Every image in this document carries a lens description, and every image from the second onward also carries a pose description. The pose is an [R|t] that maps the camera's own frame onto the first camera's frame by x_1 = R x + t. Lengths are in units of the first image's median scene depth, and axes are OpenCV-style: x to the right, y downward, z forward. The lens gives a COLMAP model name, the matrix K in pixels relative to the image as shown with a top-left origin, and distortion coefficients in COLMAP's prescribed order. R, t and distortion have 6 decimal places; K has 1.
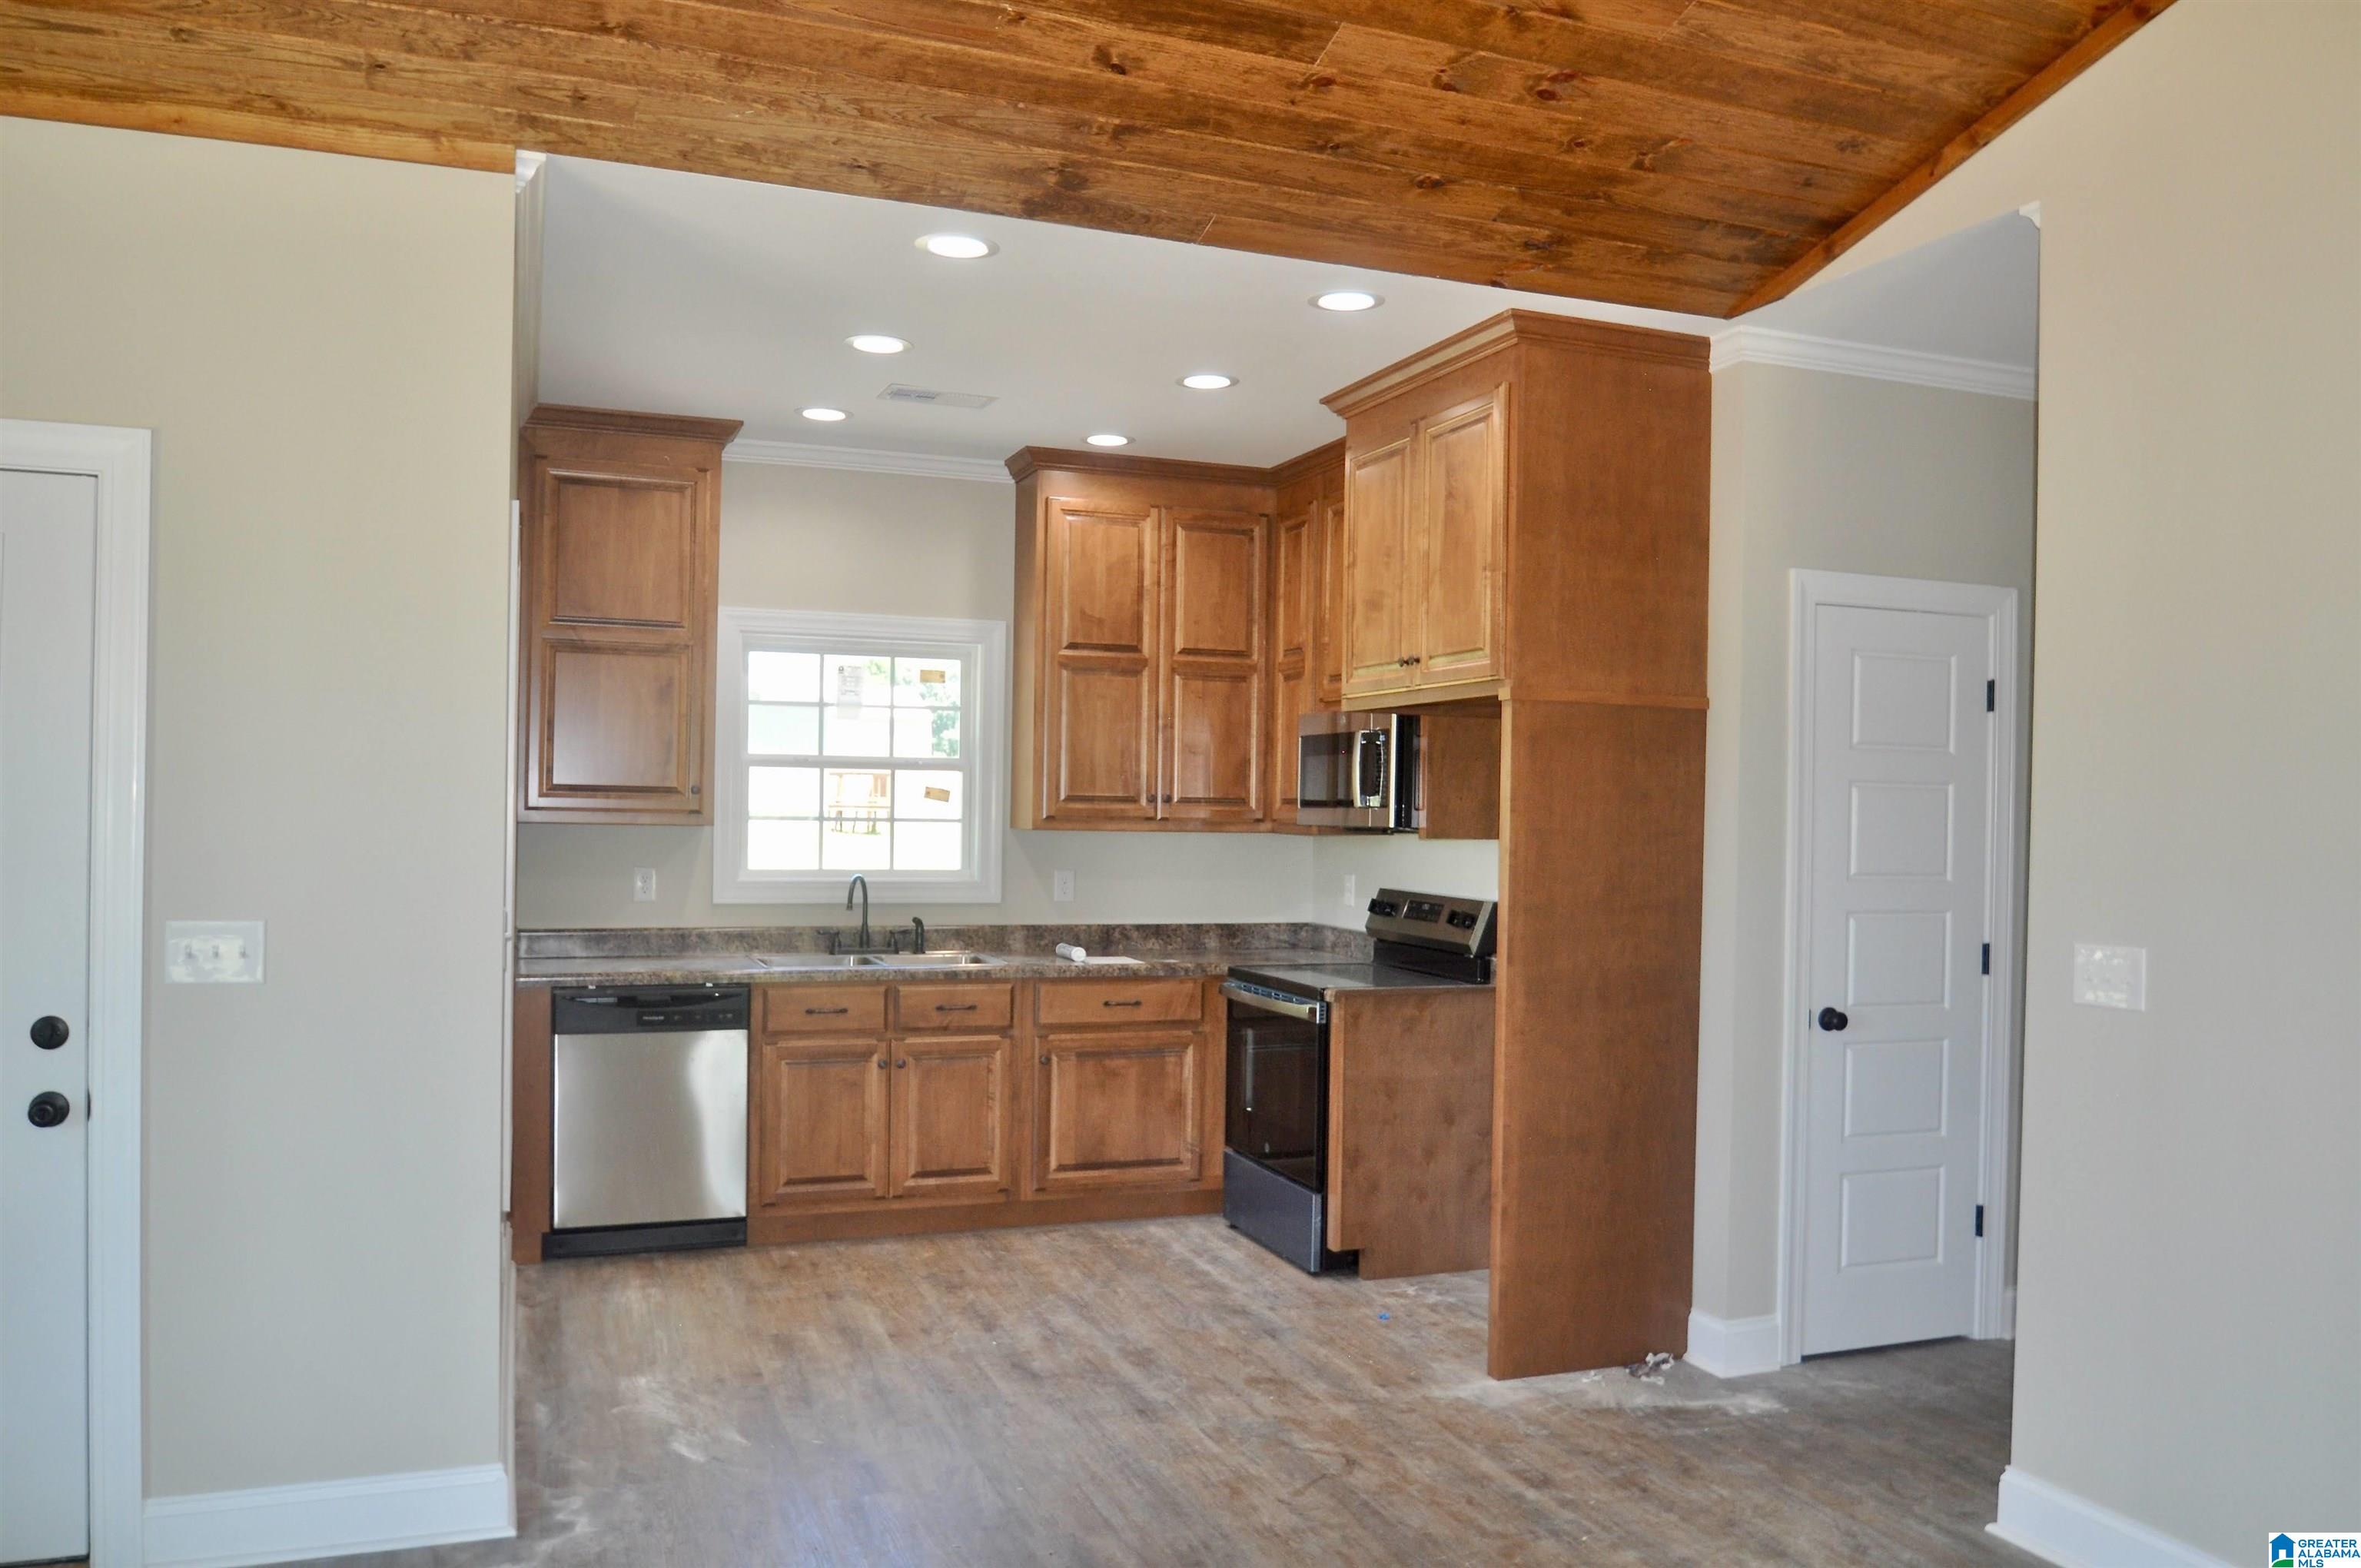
lens RADIAL K [[1725.4, 0, 1180.6], [0, 1725.4, 813.8], [0, 0, 1]] dist [-0.042199, 0.000816]
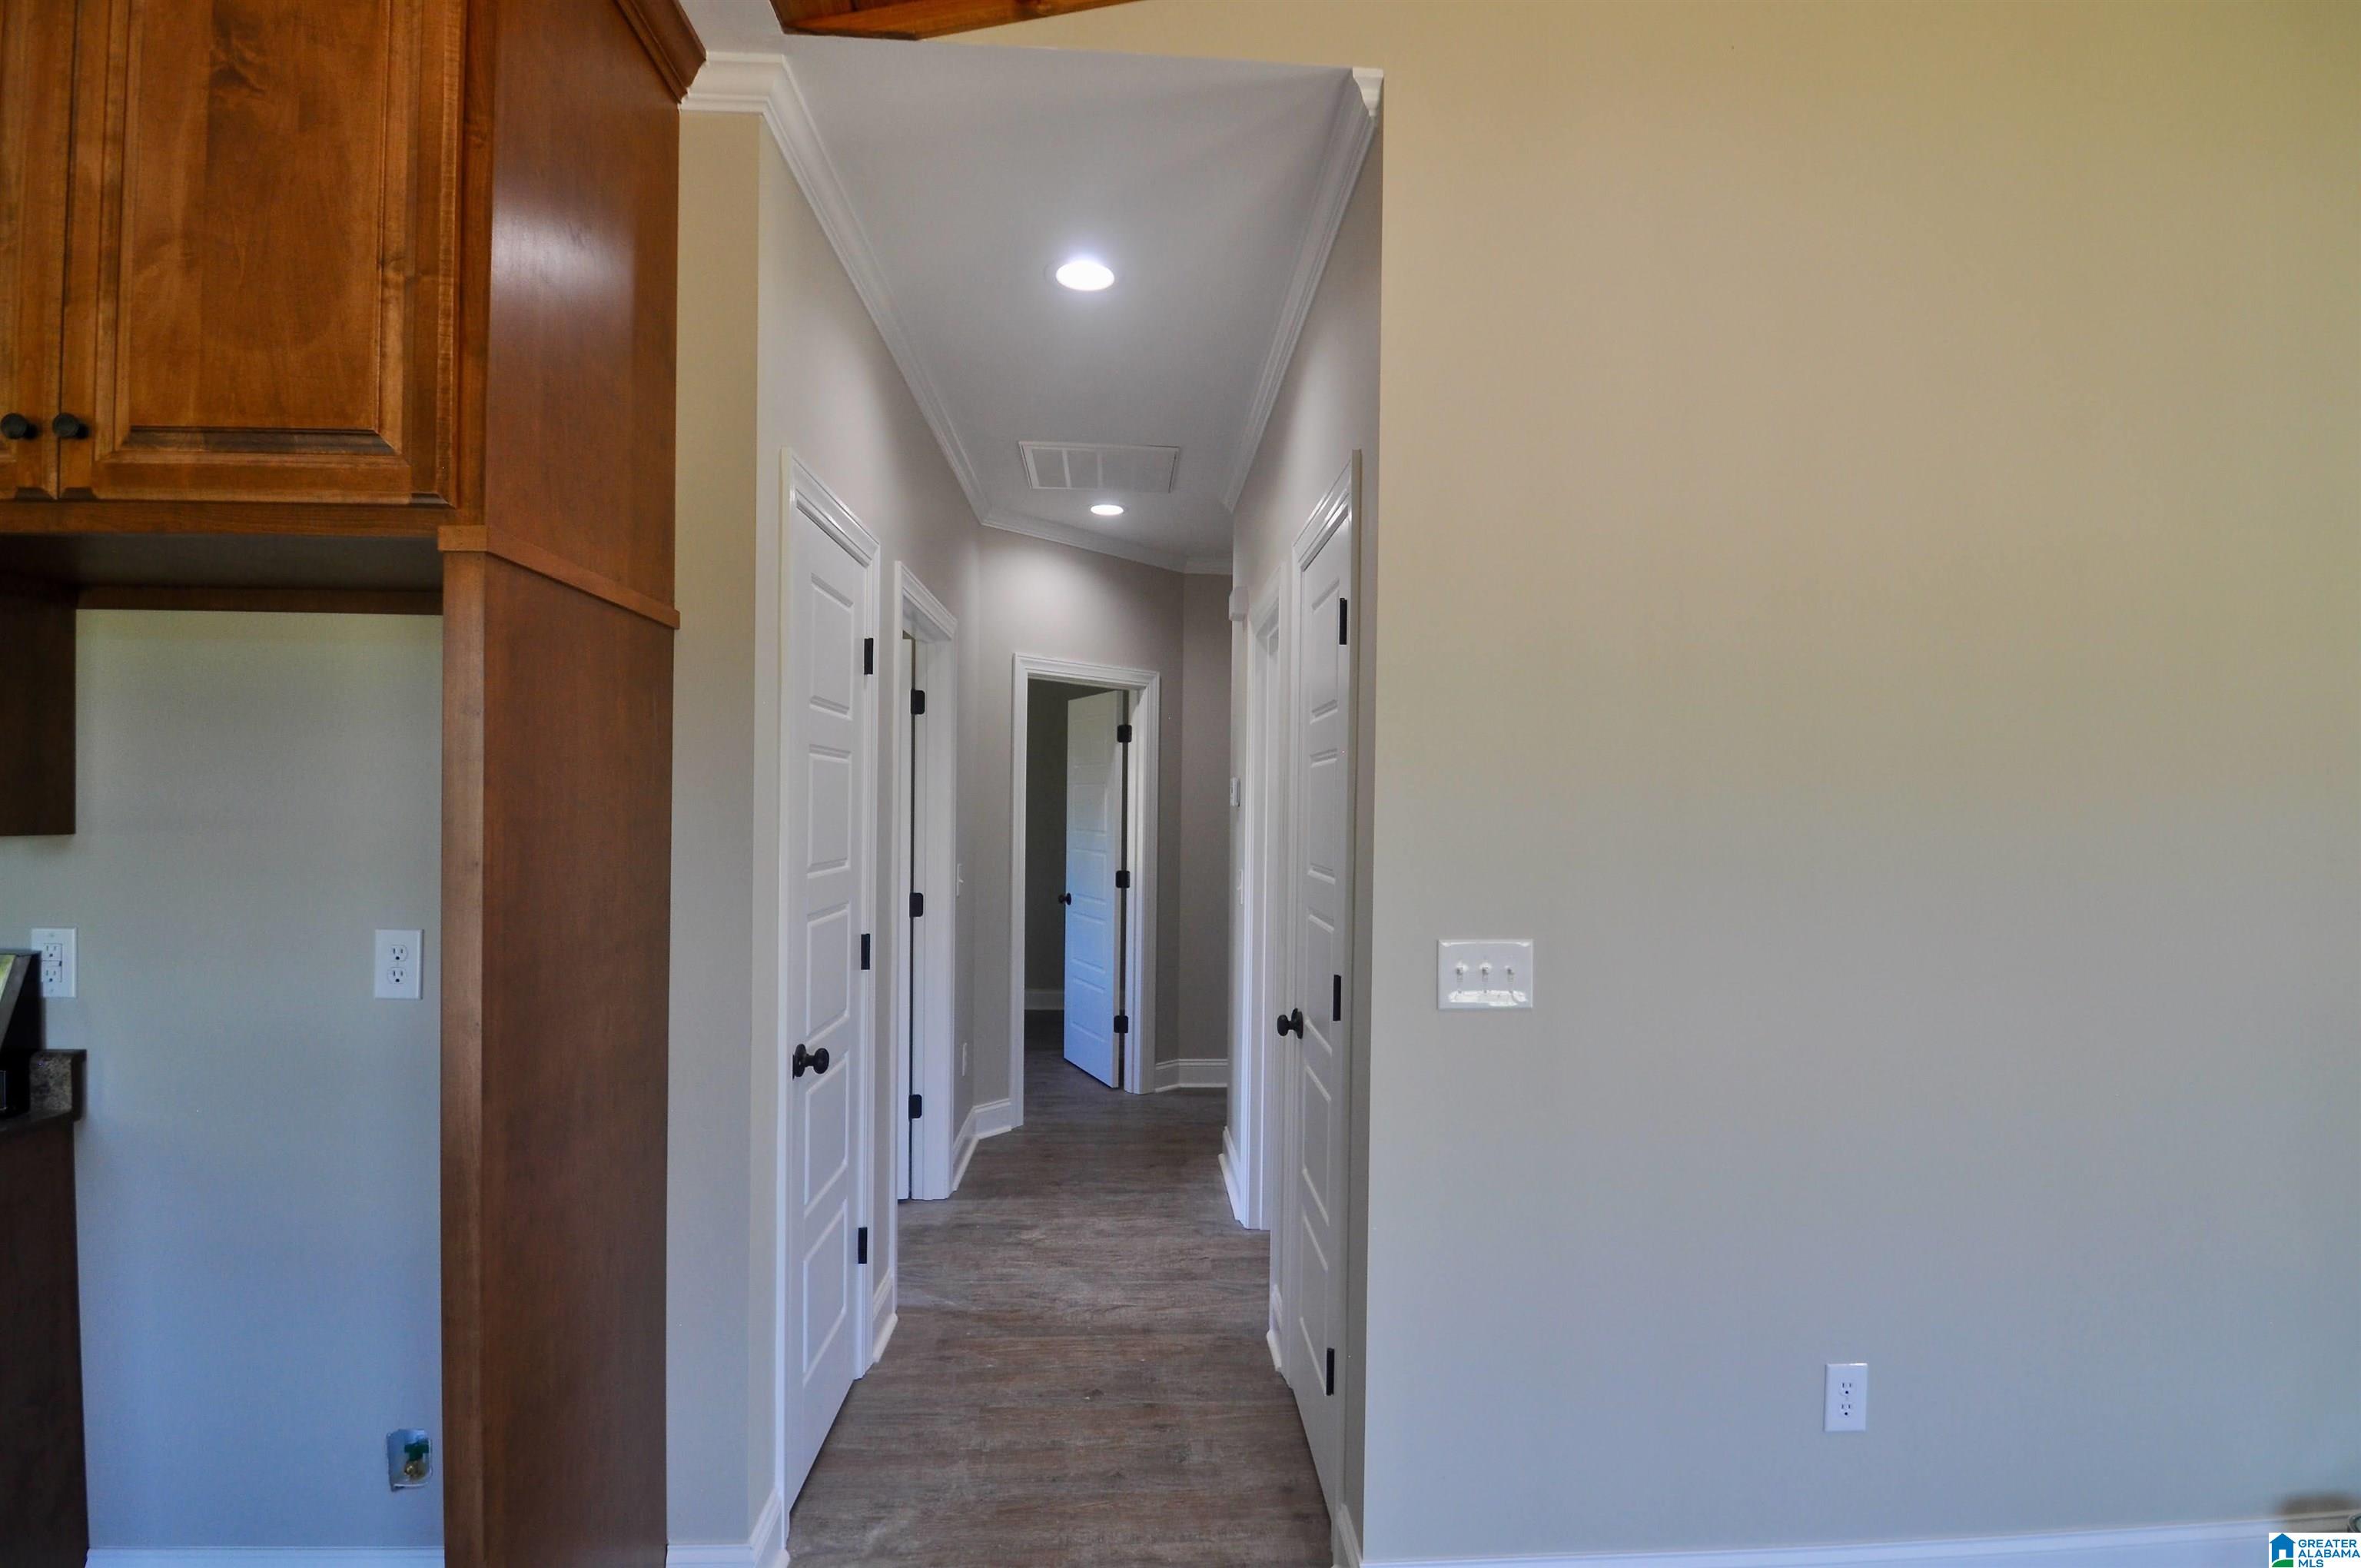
lens RADIAL K [[1154.8, 0, 1193.3], [0, 1154.8, 813.8], [0, 0, 1]] dist [0.012288, -0.025894]
pose [[0.284138, -0.020292, 0.958569, -0.061376], [-0.006095, 0.999718, 0.022970, -0.001893], [-0.958764, -0.012370, 0.283934, 0.700201]]
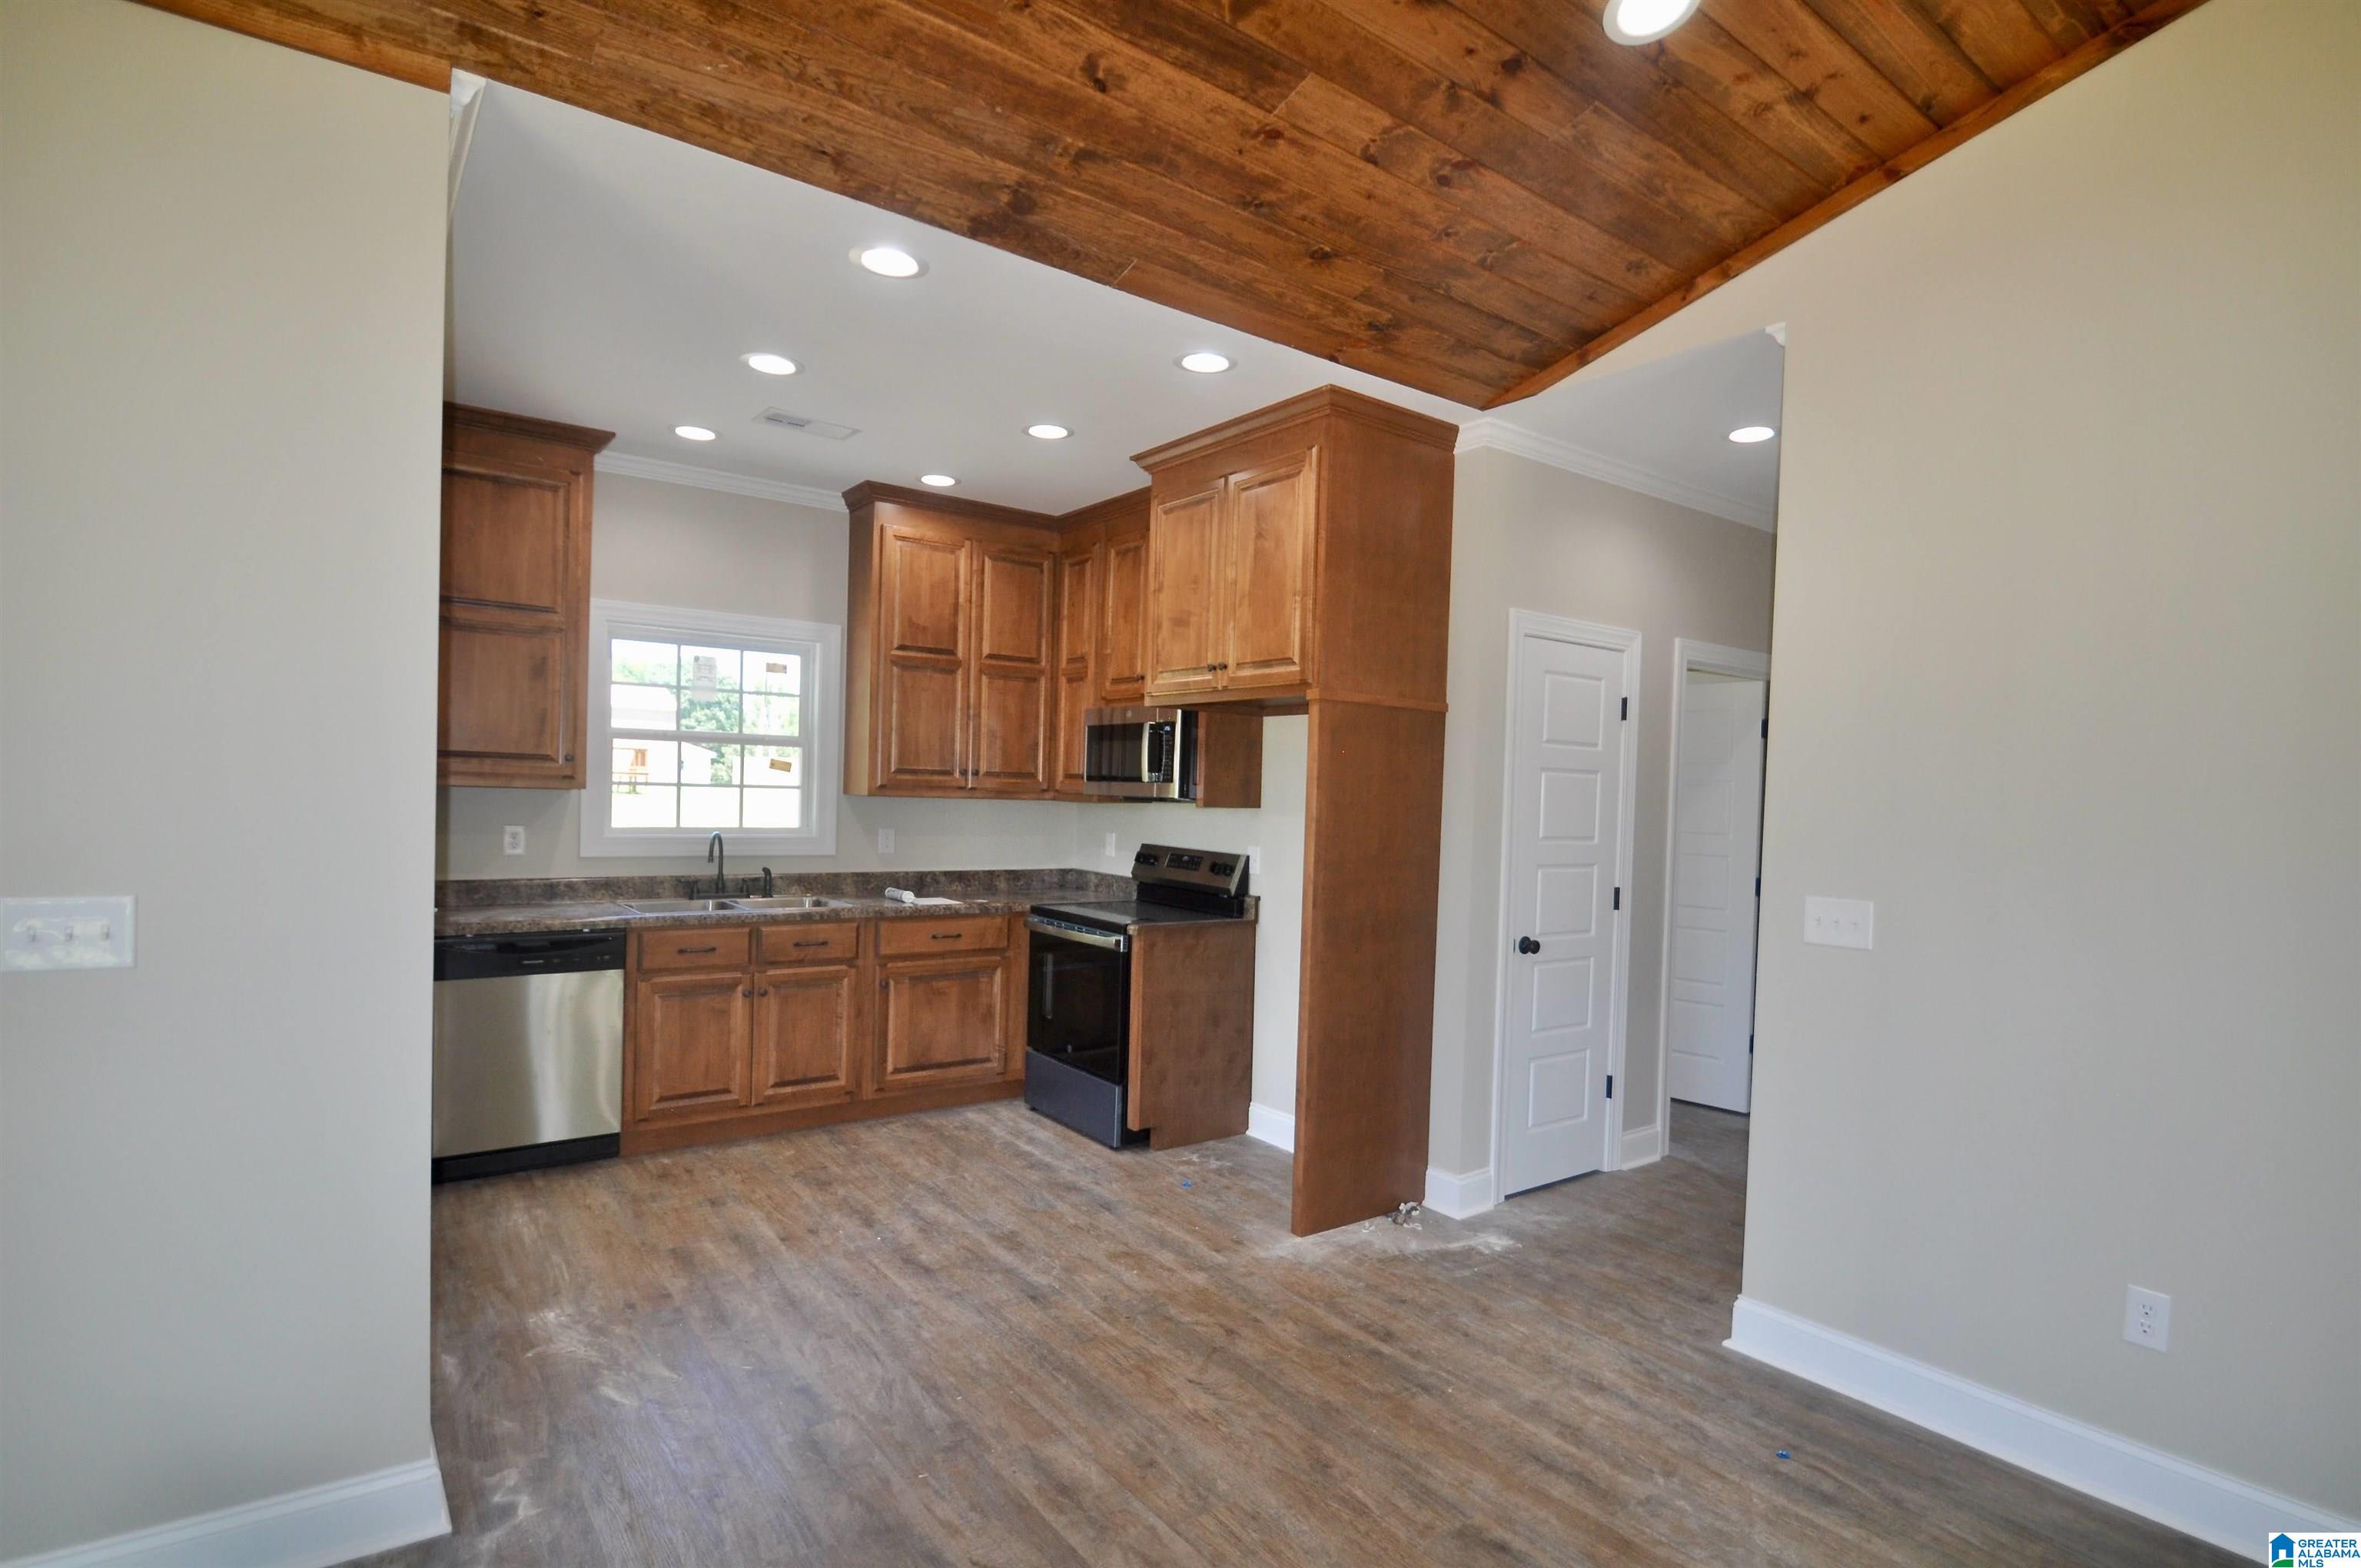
lens RADIAL K [[1154.8, 0, 1193.3], [0, 1154.8, 813.8], [0, 0, 1]] dist [0.012288, -0.025894]
pose [[0.961815, 0.007564, 0.273595, -0.124600], [-0.014523, 0.999620, 0.023421, -0.001006], [-0.273314, -0.026500, 0.961560, 0.203758]]
